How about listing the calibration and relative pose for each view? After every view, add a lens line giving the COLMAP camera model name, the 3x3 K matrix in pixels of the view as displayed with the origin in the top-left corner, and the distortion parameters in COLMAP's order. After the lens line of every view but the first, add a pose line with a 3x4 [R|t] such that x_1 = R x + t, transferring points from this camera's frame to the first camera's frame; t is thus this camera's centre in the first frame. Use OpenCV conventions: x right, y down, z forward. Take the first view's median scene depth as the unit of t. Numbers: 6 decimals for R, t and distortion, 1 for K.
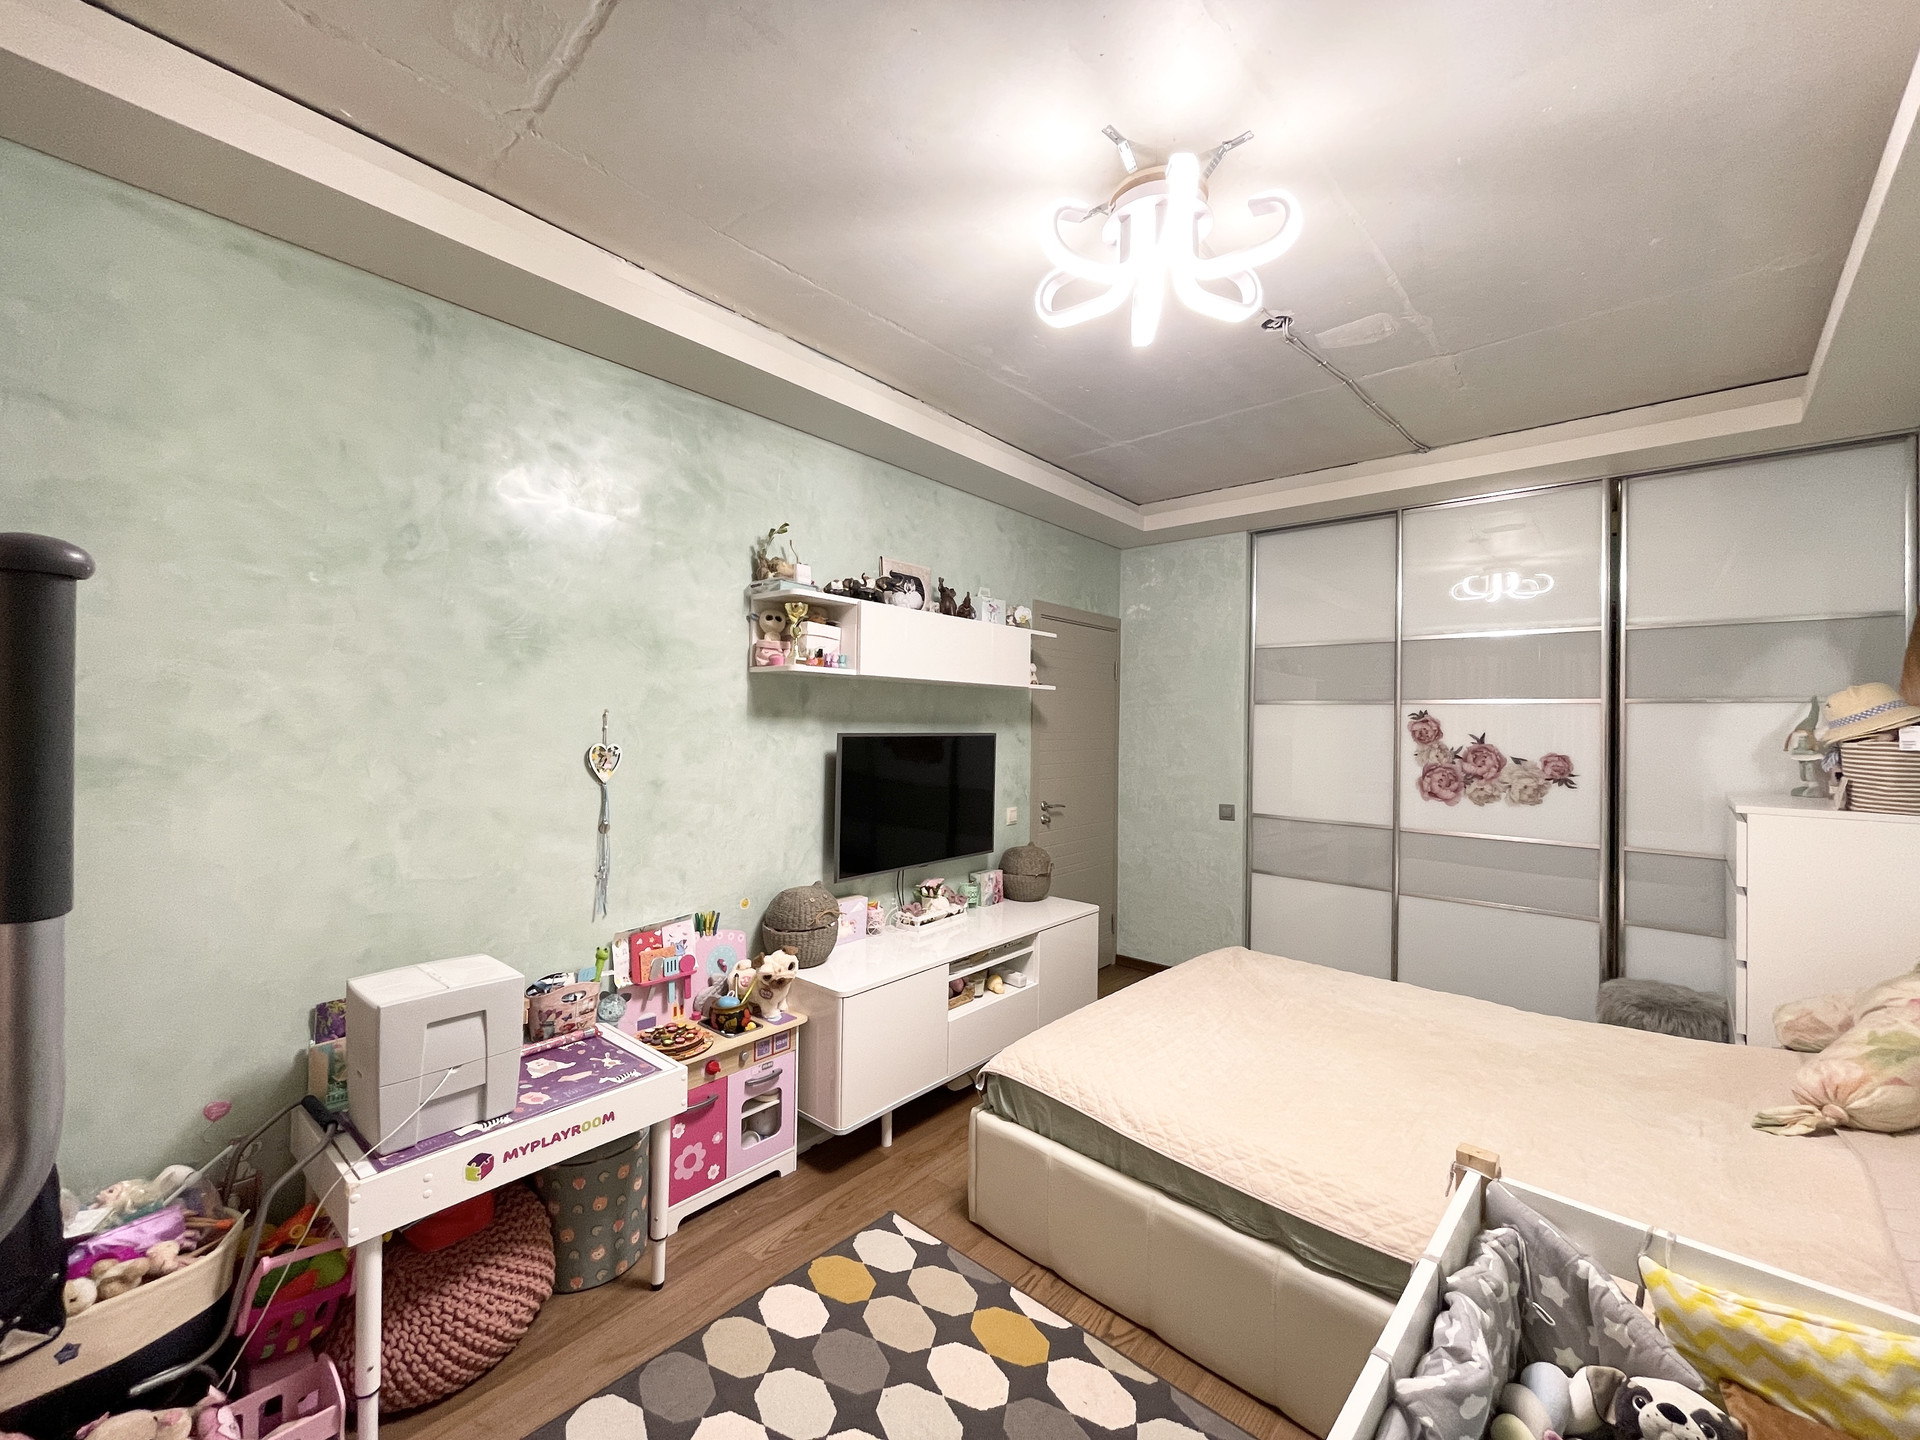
lens RADIAL K [[781.5, 0, 963.8], [0, 781.5, 727.6], [0, 0, 1]] dist [-0.004488, 0.002161]
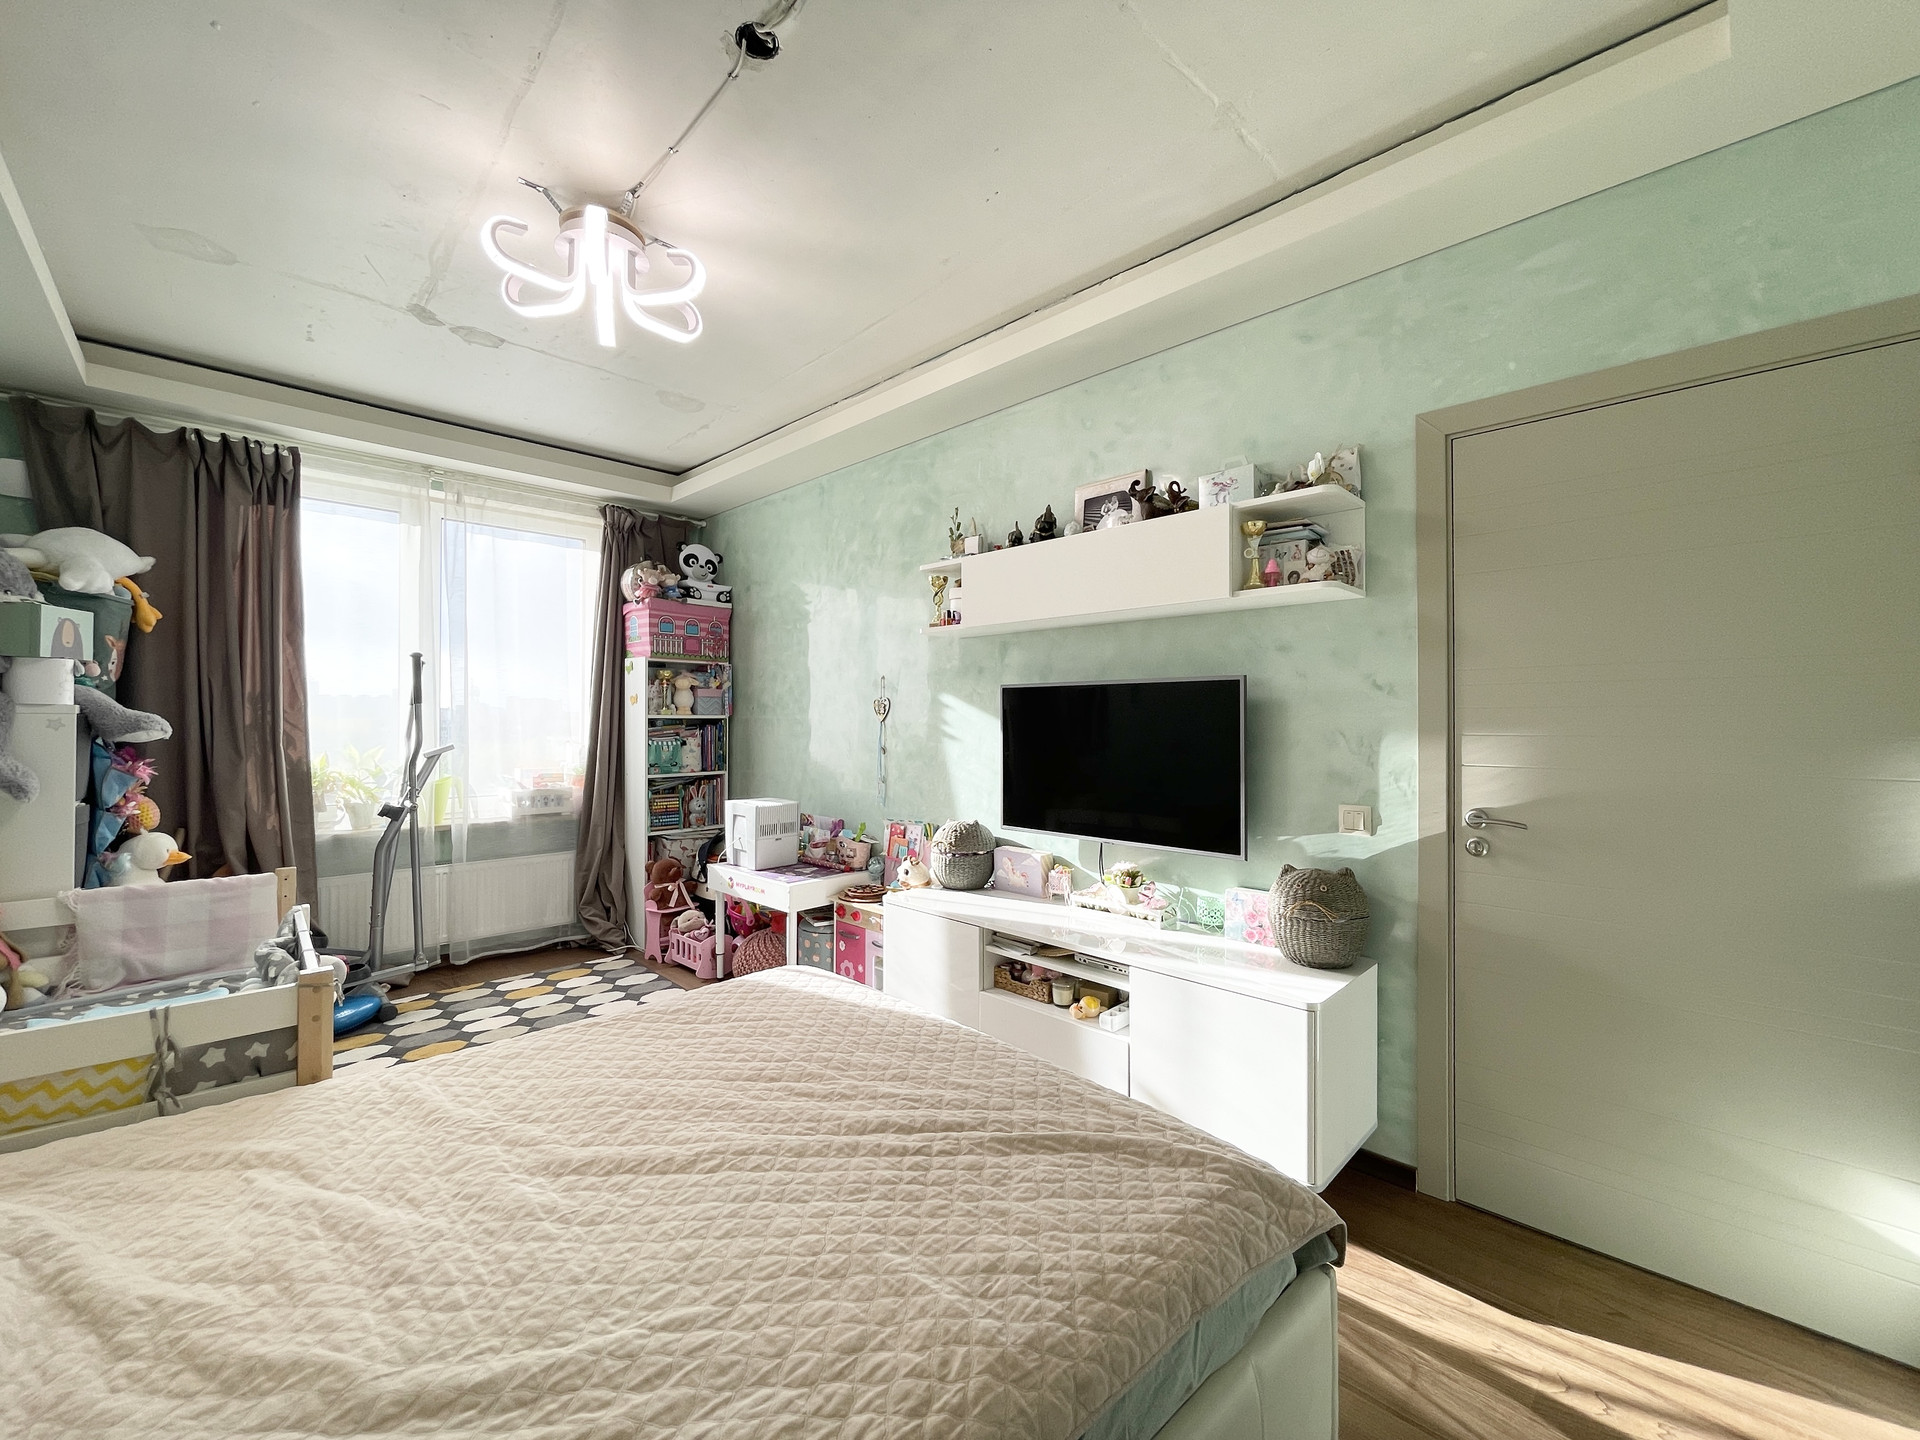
lens RADIAL K [[781.5, 0, 960.6], [0, 781.5, 724.8], [0, 0, 1]] dist [-0.004488, 0.002161]
pose [[-0.076390, -0.008956, -0.997038, 0.799996], [-0.008708, 0.999928, -0.008315, 0.063507], [0.997040, 0.008047, -0.076462, 0.932529]]
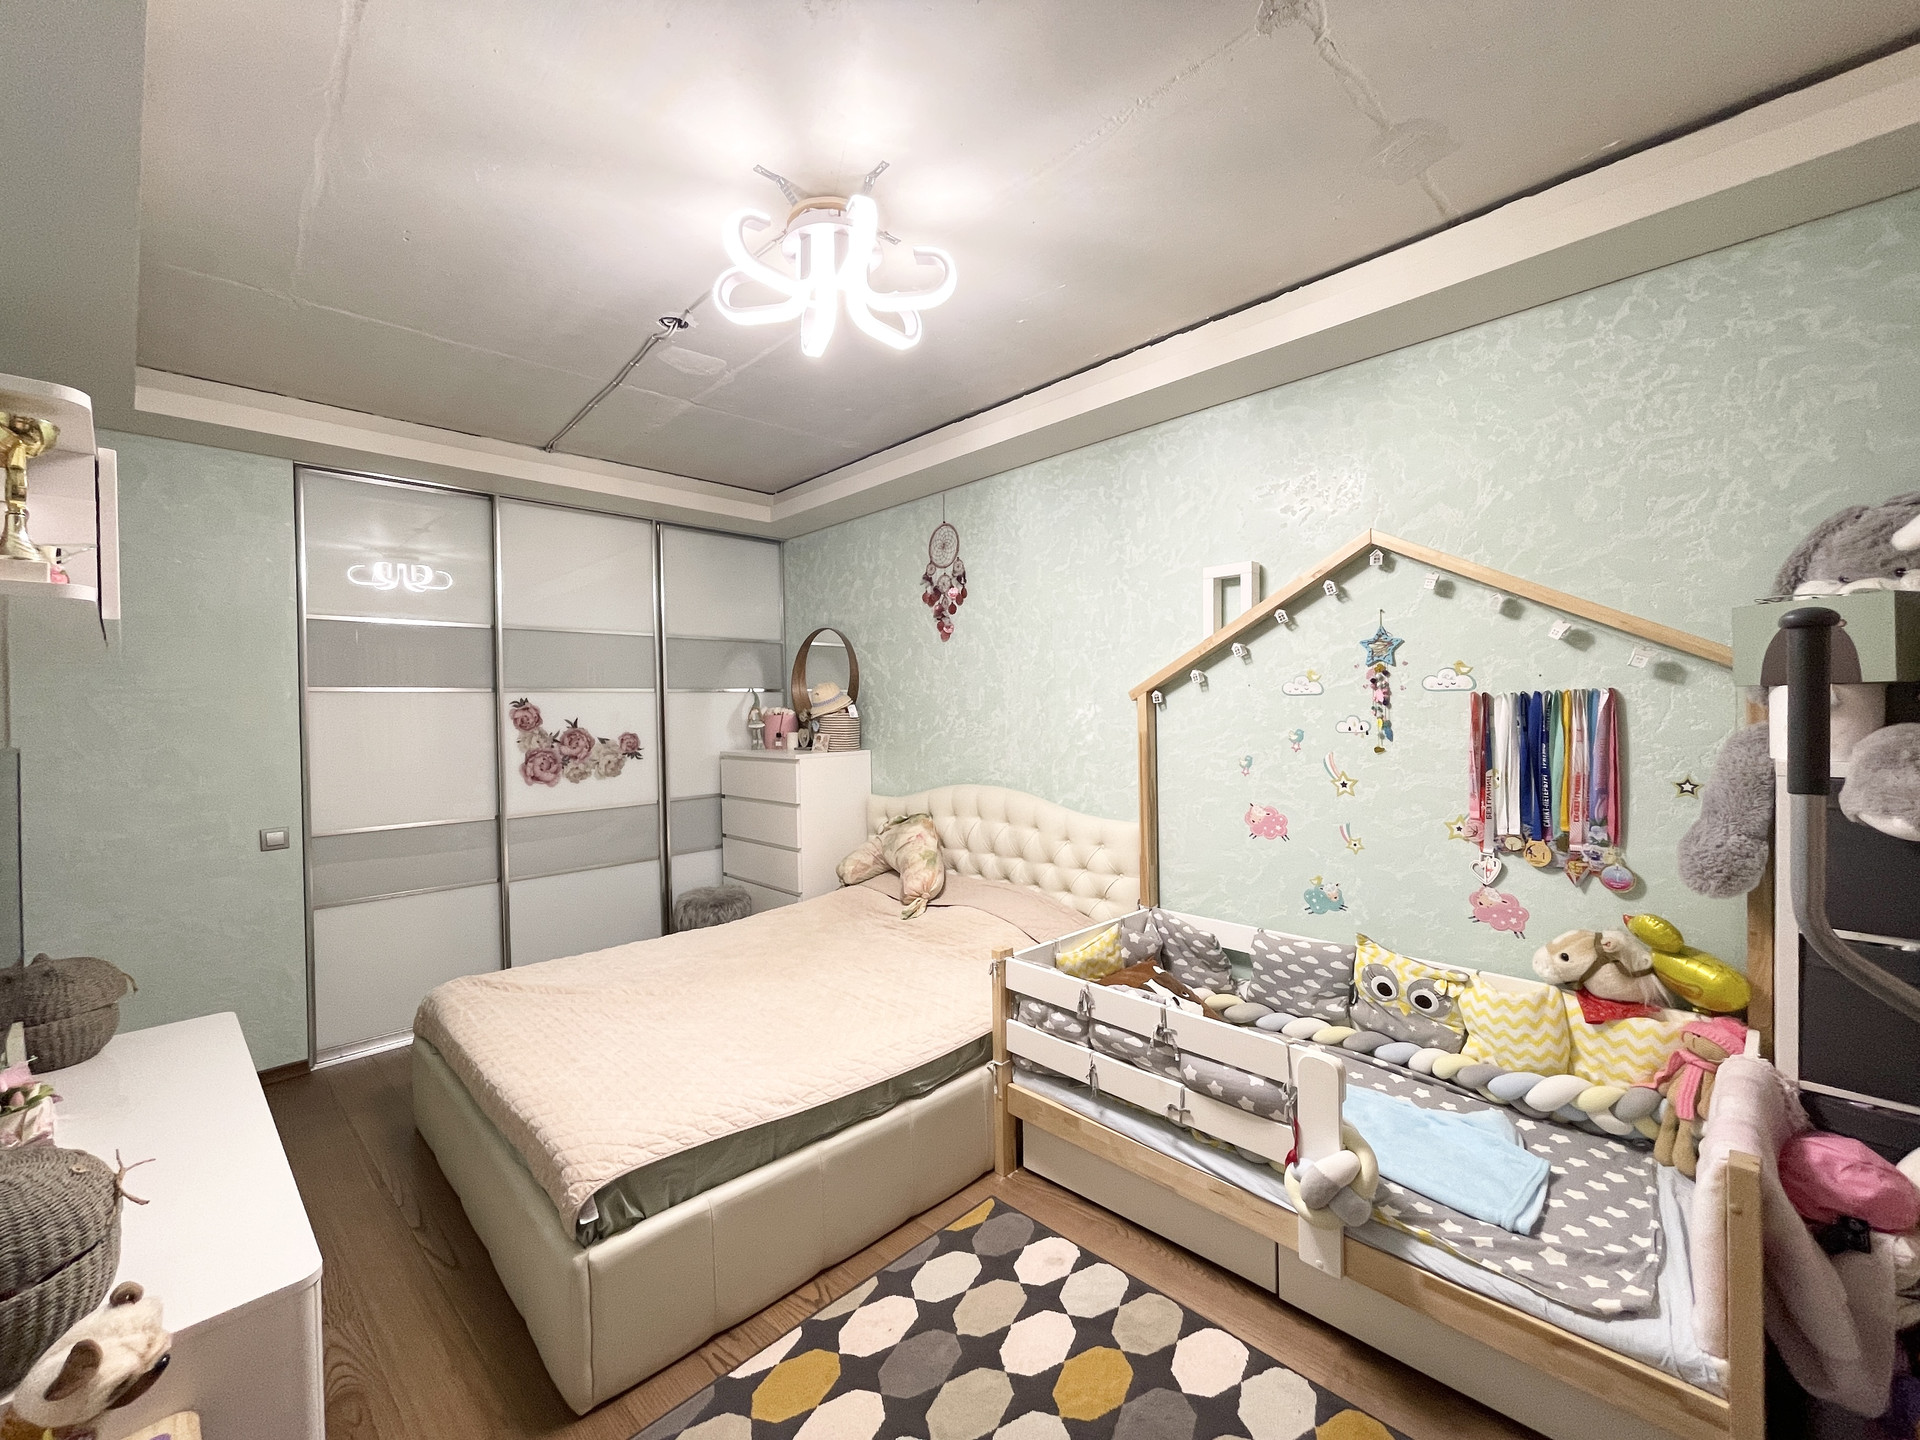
lens RADIAL K [[781.5, 0, 960.1], [0, 781.5, 721.7], [0, 0, 1]] dist [-0.004488, 0.002161]
pose [[0.050756, -0.032660, 0.998177, -0.472045], [0.024899, 0.999196, 0.031427, -0.010347], [-0.998401, 0.023258, 0.051529, 0.430764]]
